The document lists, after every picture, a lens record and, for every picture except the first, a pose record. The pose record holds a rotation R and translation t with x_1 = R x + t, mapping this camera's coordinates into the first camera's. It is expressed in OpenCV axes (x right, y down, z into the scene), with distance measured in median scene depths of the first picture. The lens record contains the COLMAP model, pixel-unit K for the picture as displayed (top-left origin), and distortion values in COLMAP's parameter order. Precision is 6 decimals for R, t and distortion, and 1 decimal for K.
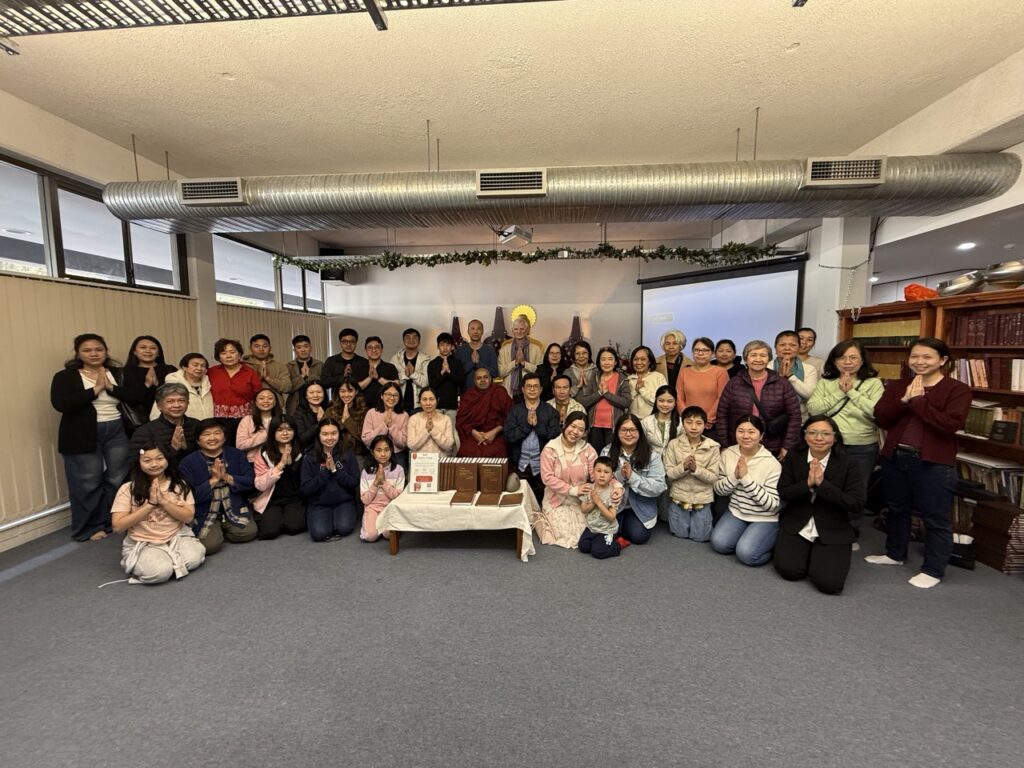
lens RADIAL K [[412.6, 0, 511.1], [0, 412.6, 384.7], [0, 0, 1]] dist [0.000220, -0.000005]
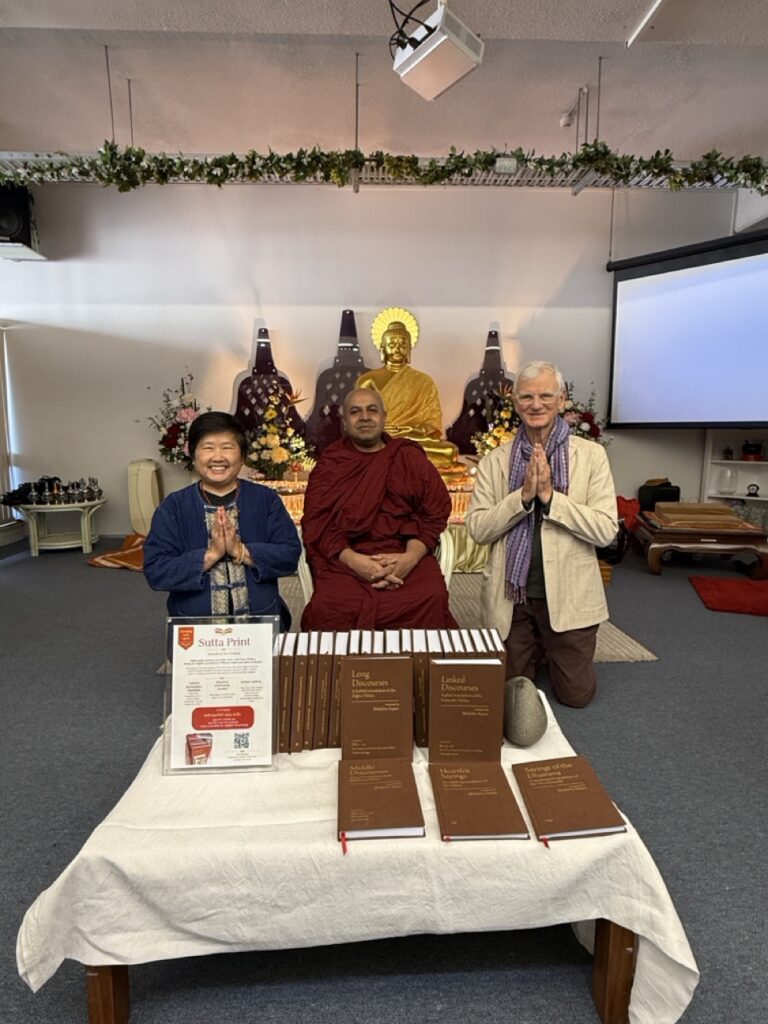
lens RADIAL K [[564.7, 0, 384.8], [0, 564.7, 509.8], [0, 0, 1]] dist [0.002362, 0.001493]
pose [[0.993892, -0.011138, 0.109790, -0.085816], [0.006315, 0.999004, 0.044178, 0.043186], [-0.110172, -0.043215, 0.992973, 0.370678]]
